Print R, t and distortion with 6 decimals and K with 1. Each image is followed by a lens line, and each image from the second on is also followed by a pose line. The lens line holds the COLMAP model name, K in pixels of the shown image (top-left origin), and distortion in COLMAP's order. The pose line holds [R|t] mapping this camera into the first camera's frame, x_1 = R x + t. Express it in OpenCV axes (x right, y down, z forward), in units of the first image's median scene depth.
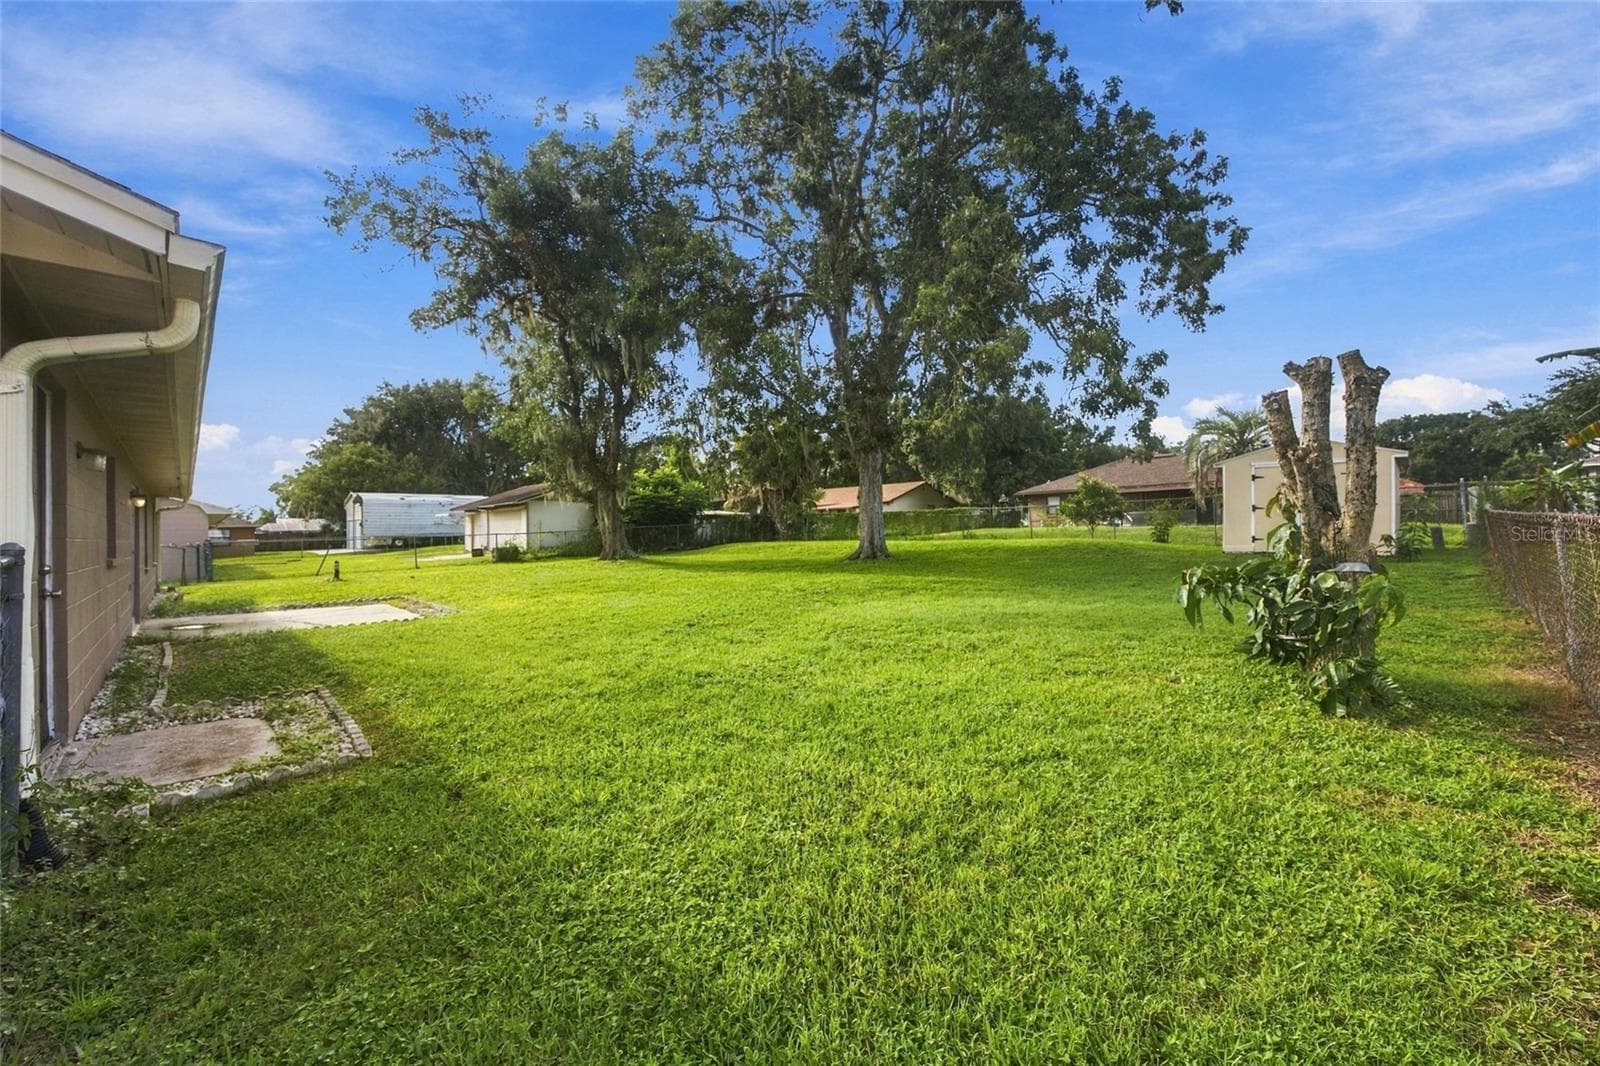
lens RADIAL K [[618.1, 0, 800.9], [0, 618.1, 536.1], [0, 0, 1]] dist [-0.018188, 0.000511]
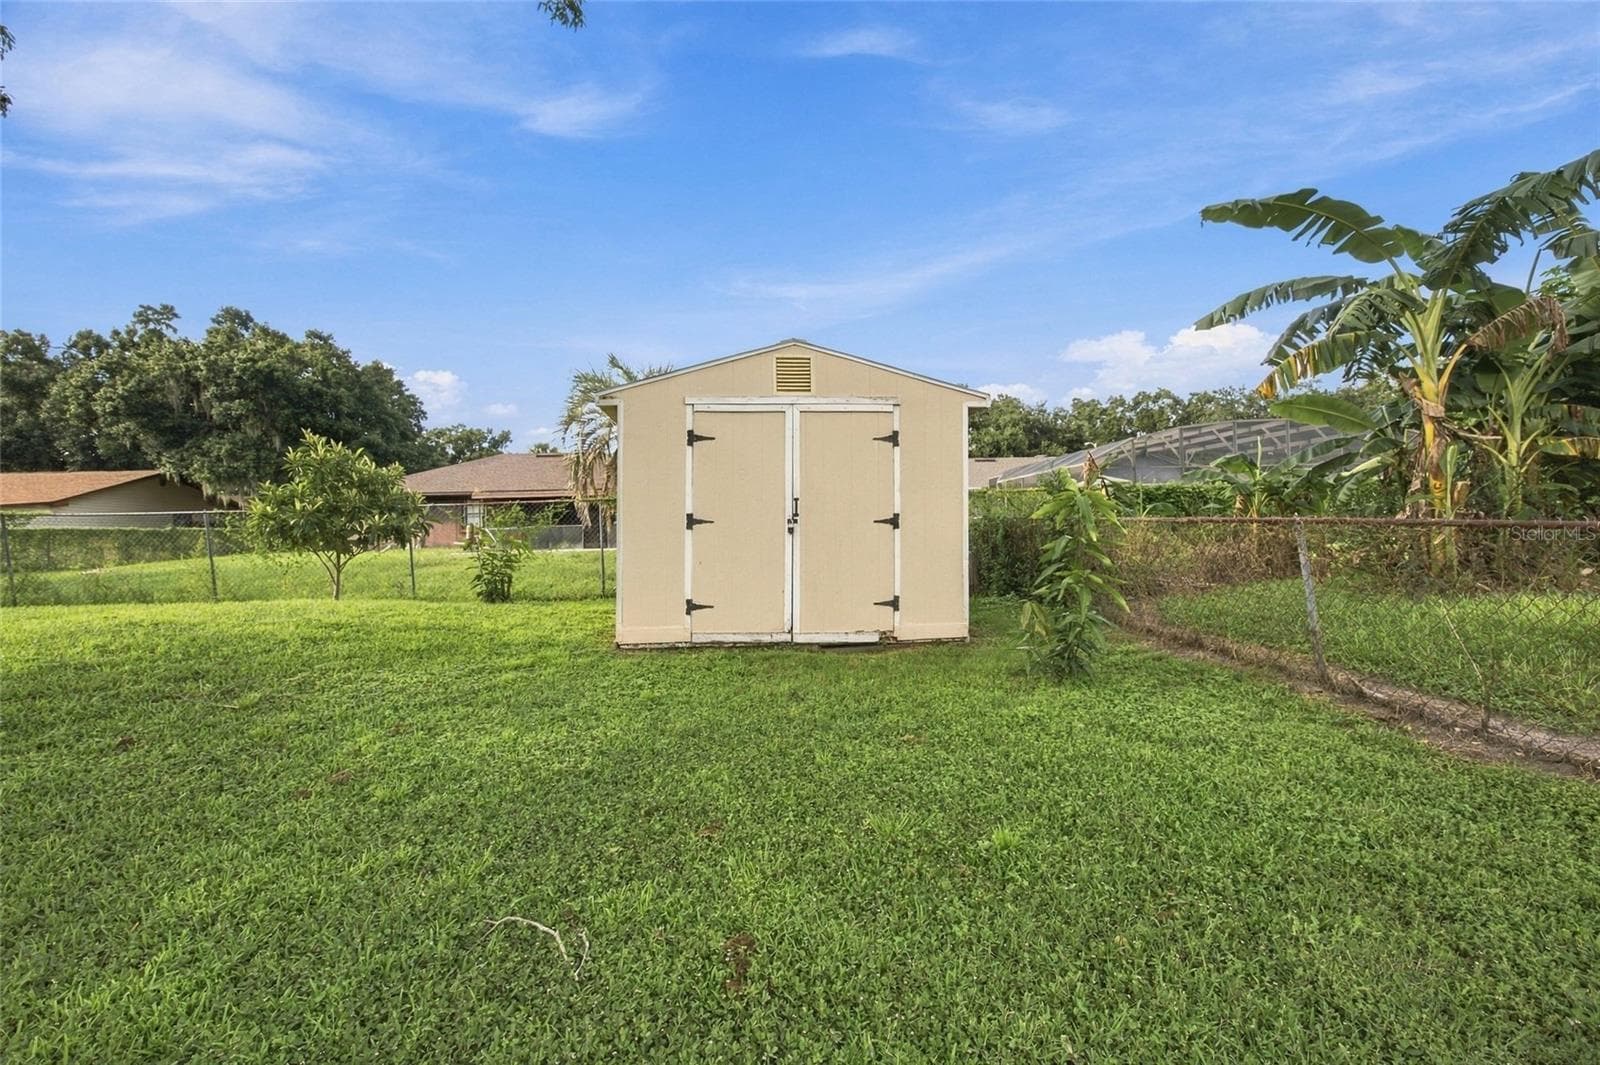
lens RADIAL K [[618.1, 0, 800.9], [0, 618.1, 535.6], [0, 0, 1]] dist [-0.018188, 0.000511]
pose [[0.626817, 0.012482, 0.779067, 0.271456], [0.008688, 0.999698, -0.023006, -0.013866], [-0.779118, 0.021189, 0.626519, 0.392899]]
